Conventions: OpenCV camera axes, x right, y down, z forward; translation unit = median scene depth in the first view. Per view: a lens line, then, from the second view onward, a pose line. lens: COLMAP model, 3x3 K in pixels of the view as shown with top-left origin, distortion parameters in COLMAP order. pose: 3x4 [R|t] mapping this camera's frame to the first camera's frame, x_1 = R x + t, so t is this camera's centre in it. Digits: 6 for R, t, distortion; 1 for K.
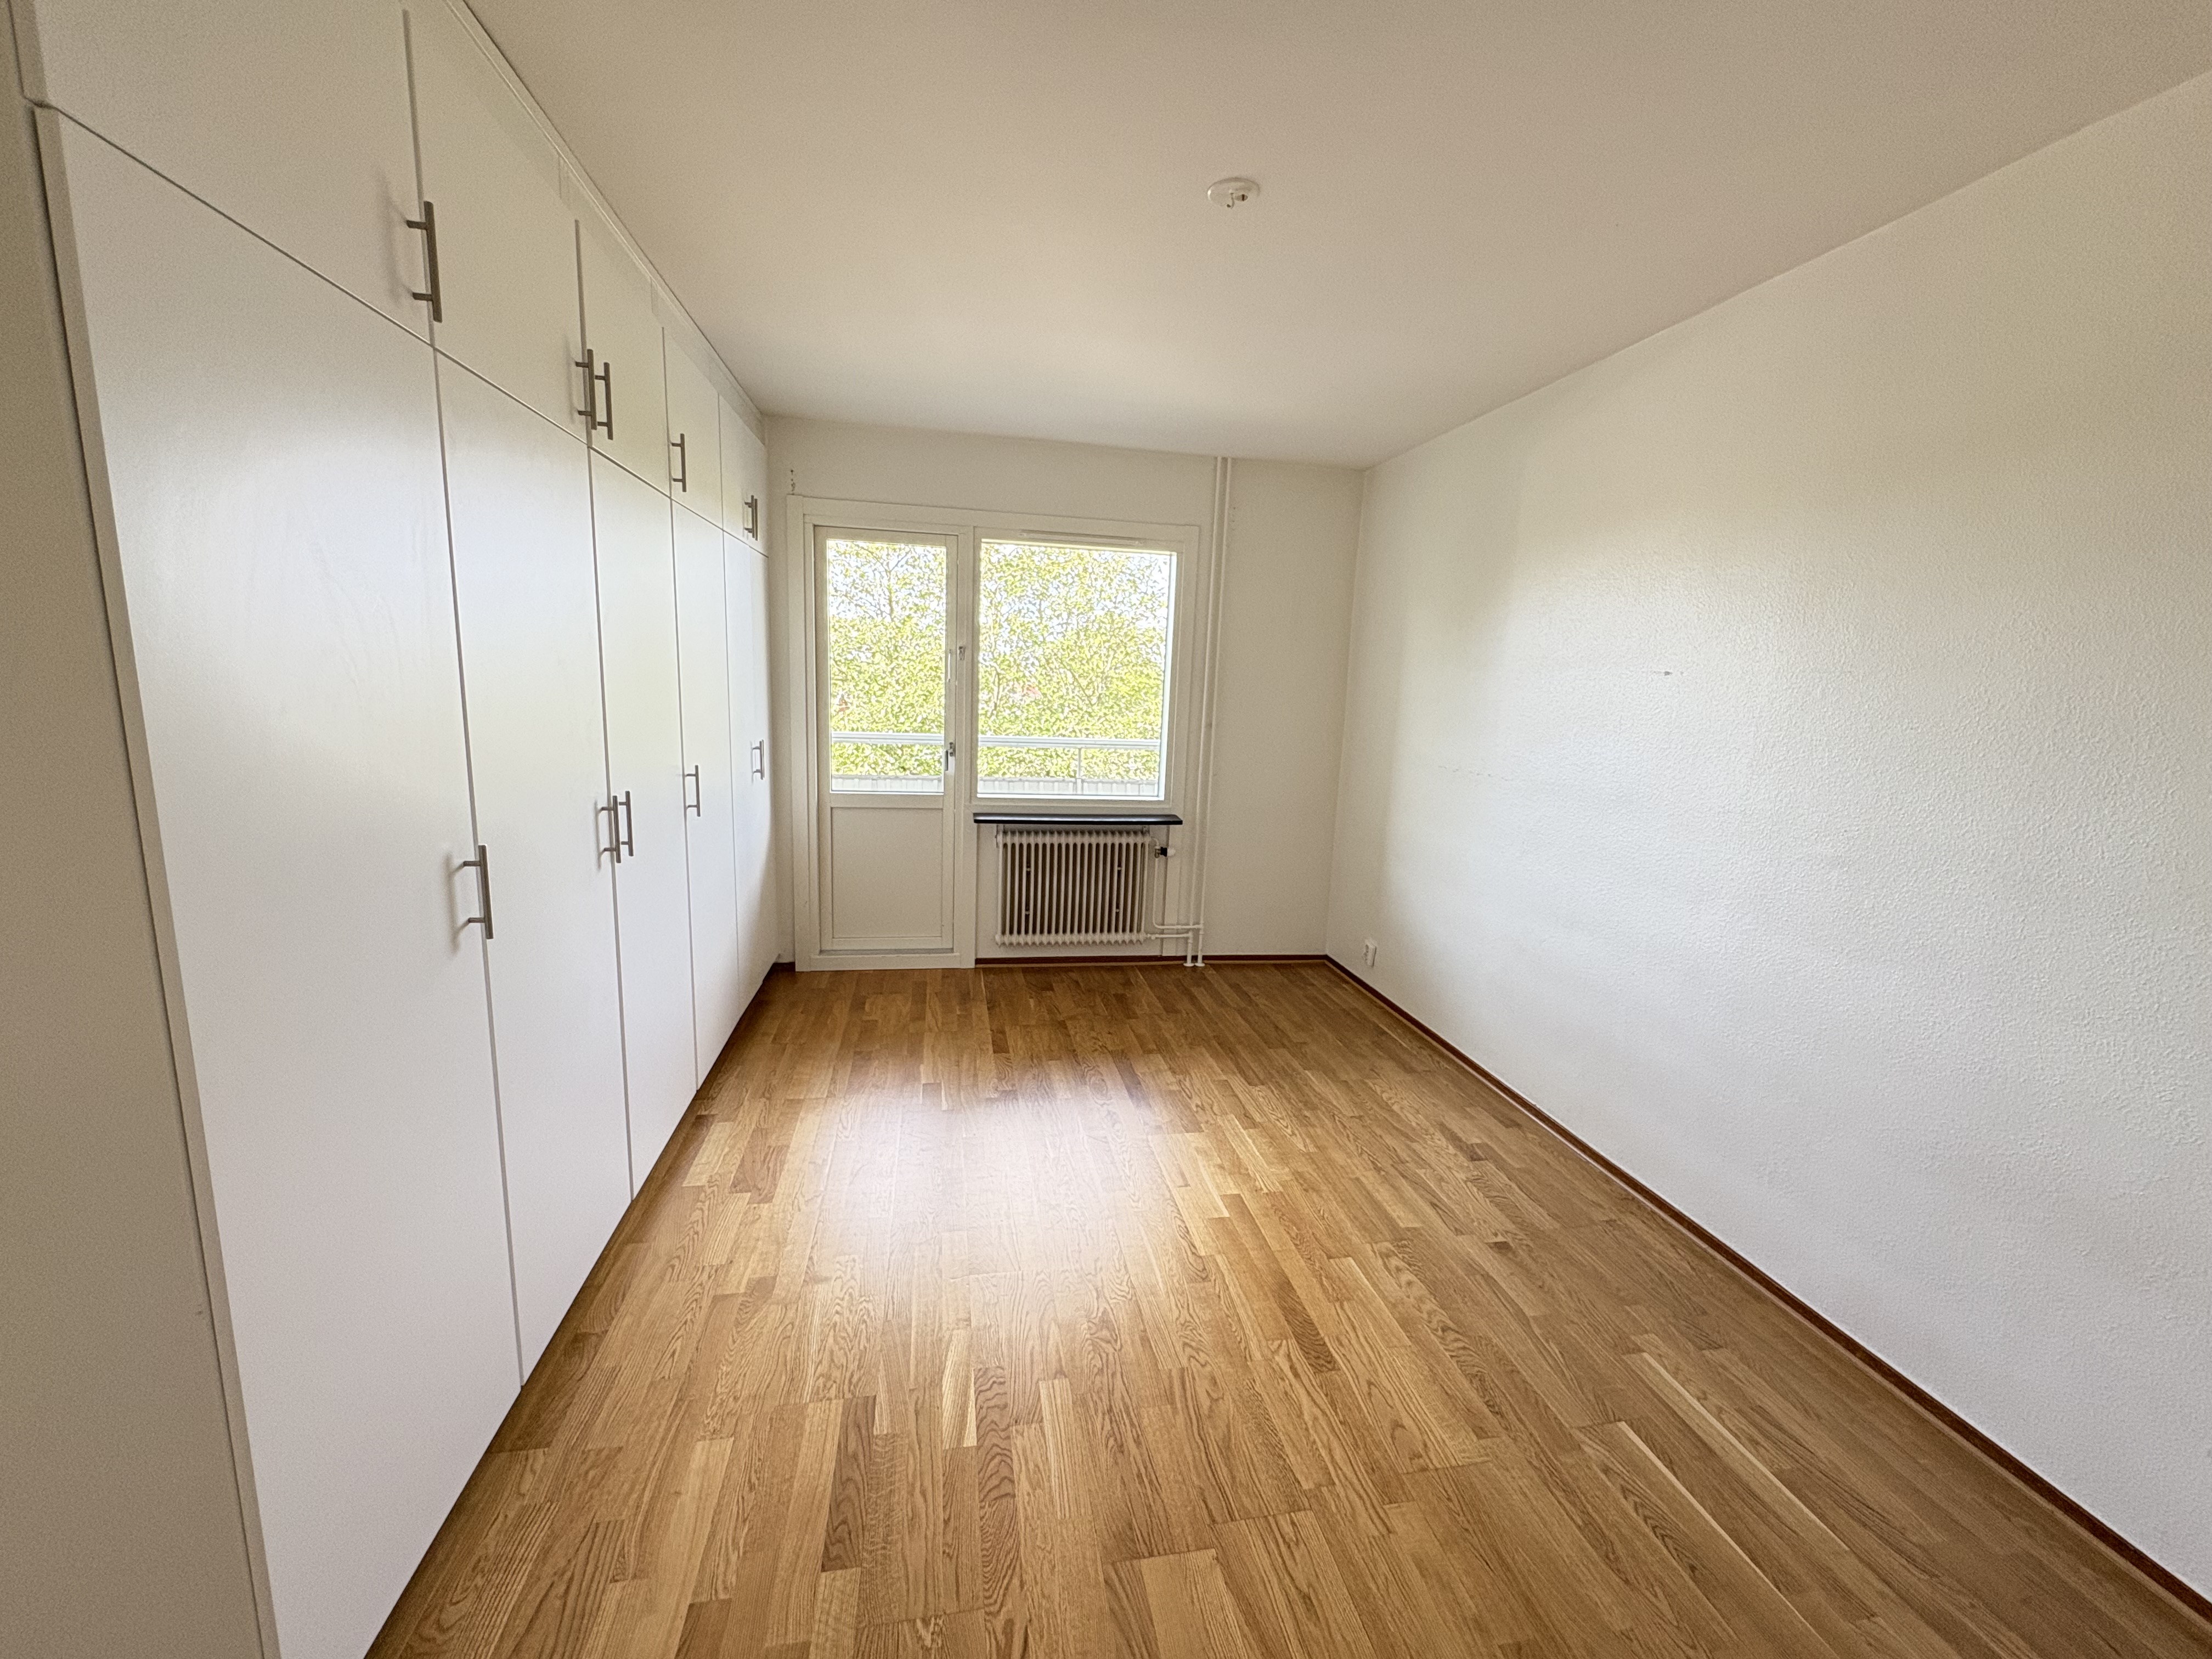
lens RADIAL K [[882.4, 0, 1112.2], [0, 882.4, 828.8], [0, 0, 1]] dist [0.009069, 0.000333]
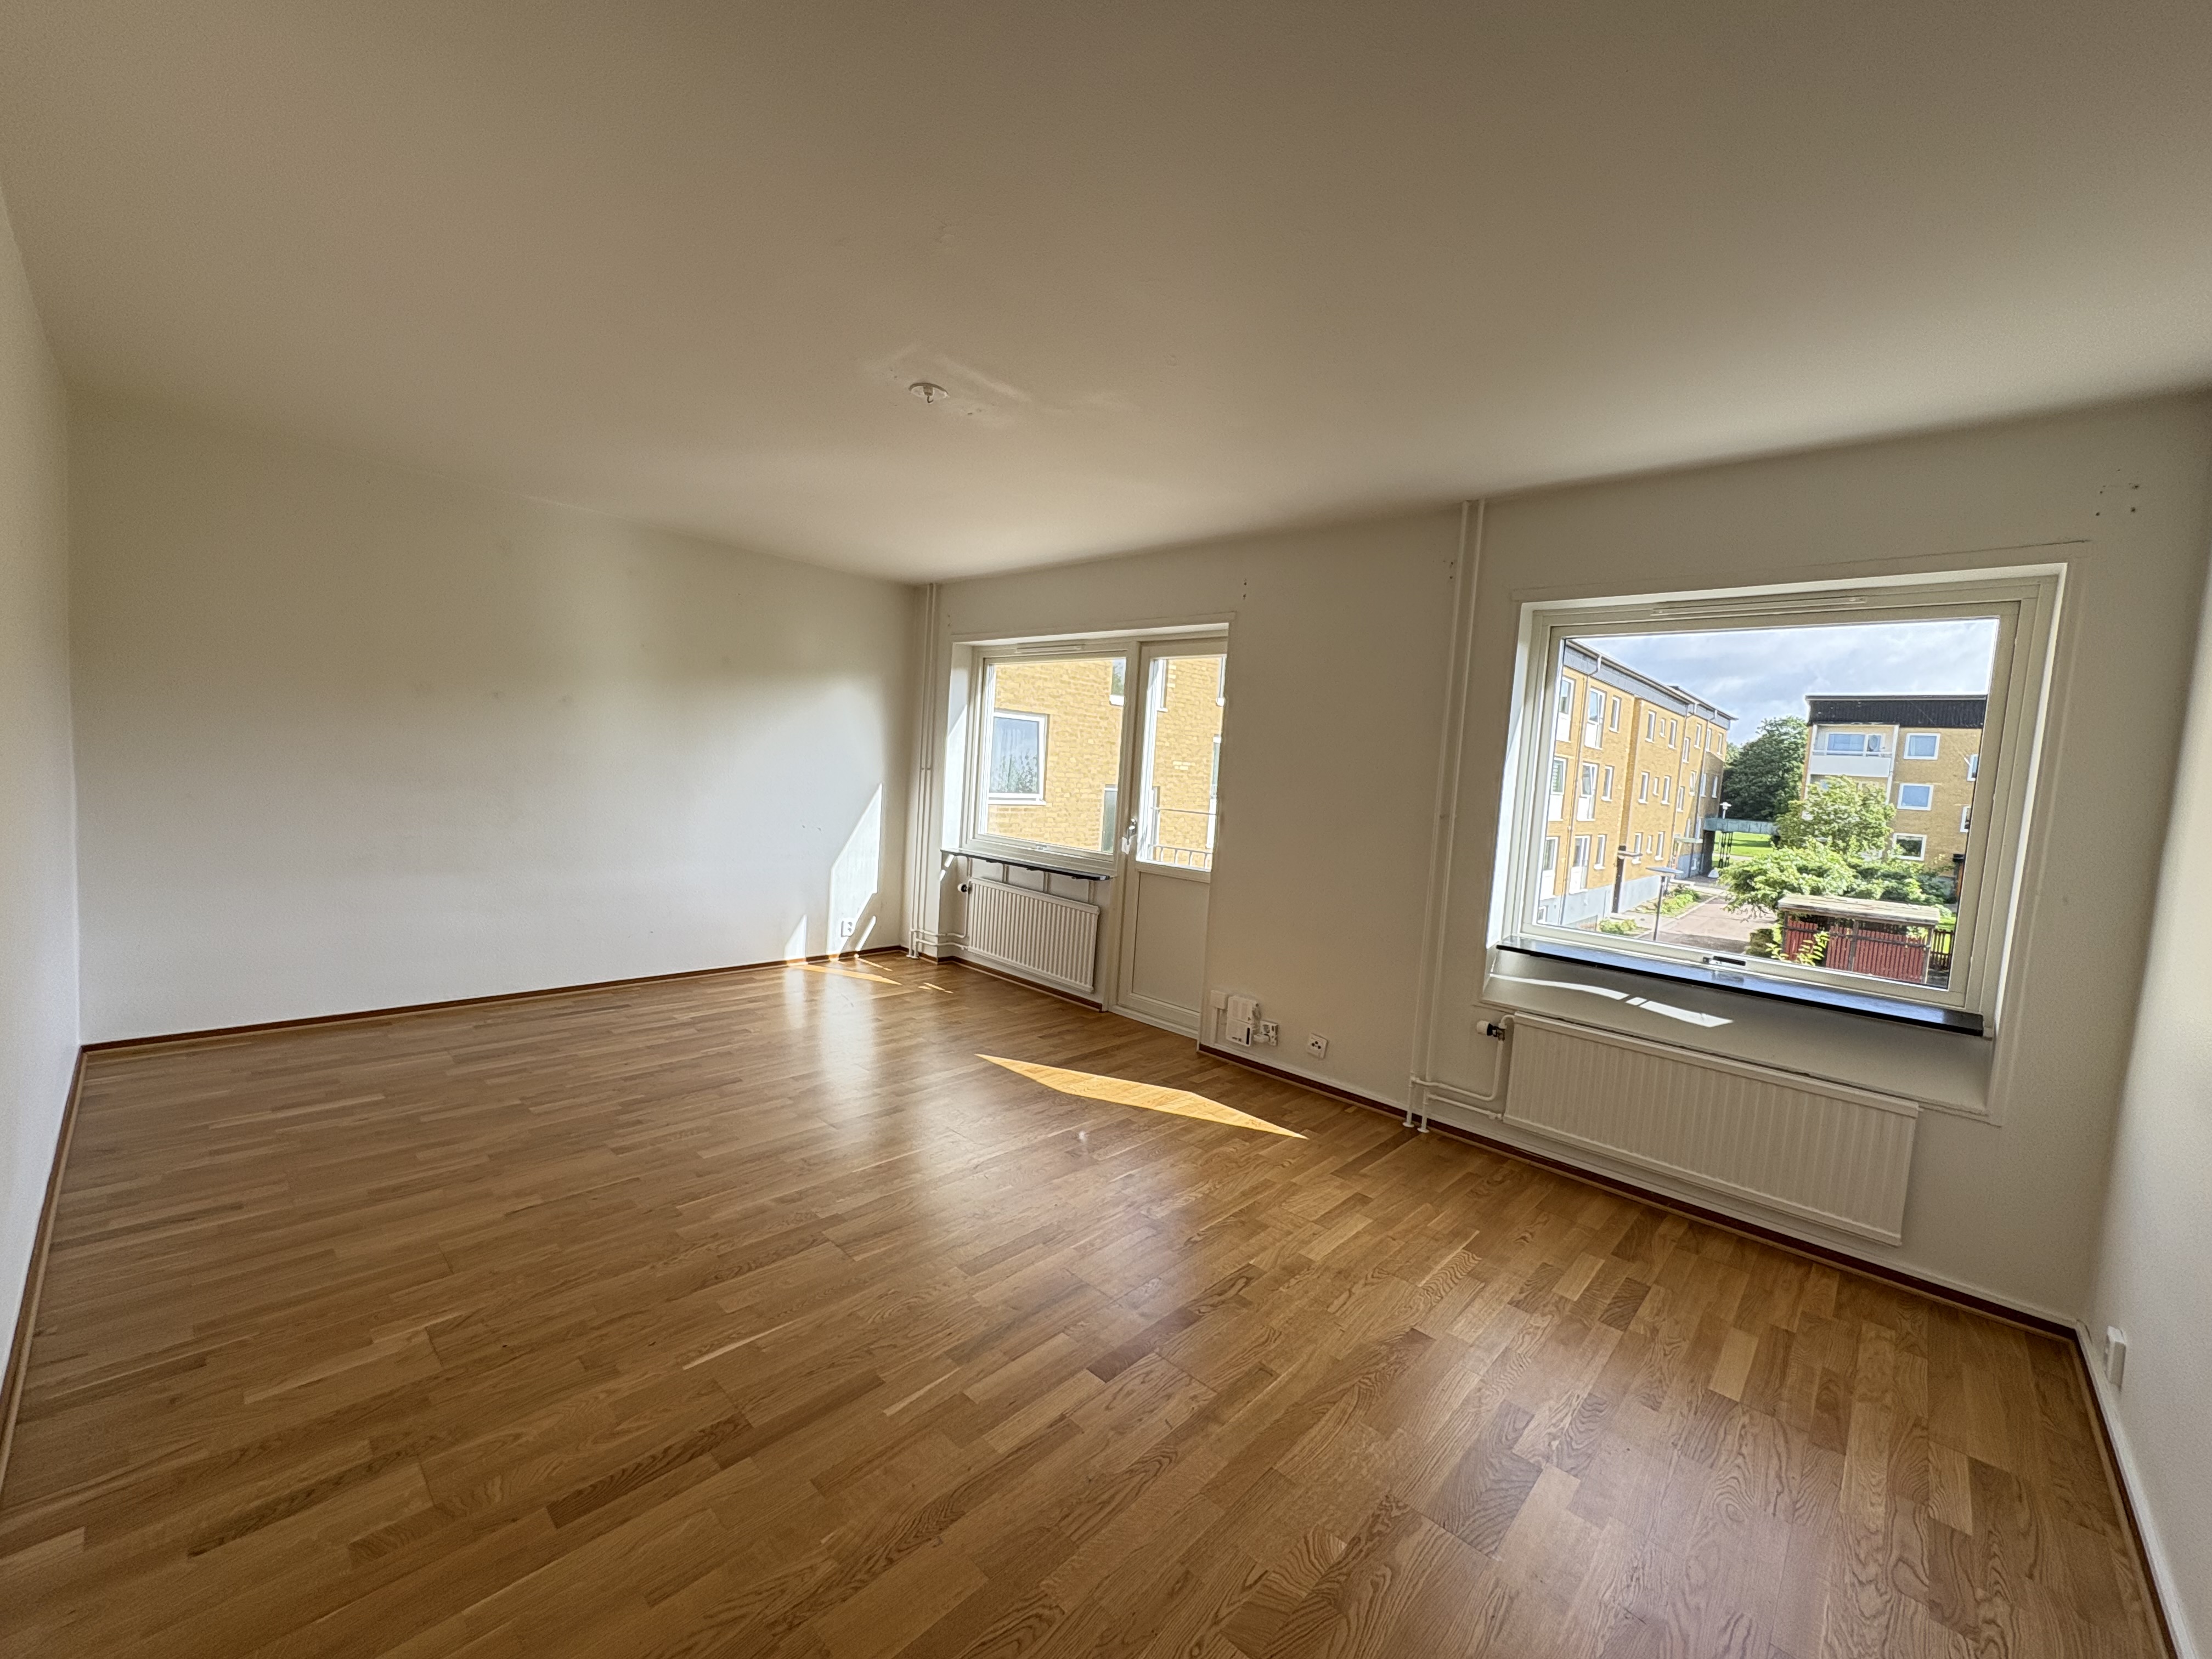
lens RADIAL K [[882.4, 0, 1106.3], [0, 882.4, 831.2], [0, 0, 1]] dist [0.009069, 0.000333]
pose [[0.586997, 0.053805, -0.807799, 0.579878], [-0.174395, 0.982768, -0.061268, -0.017452], [0.790582, 0.176840, 0.586265, 0.235515]]
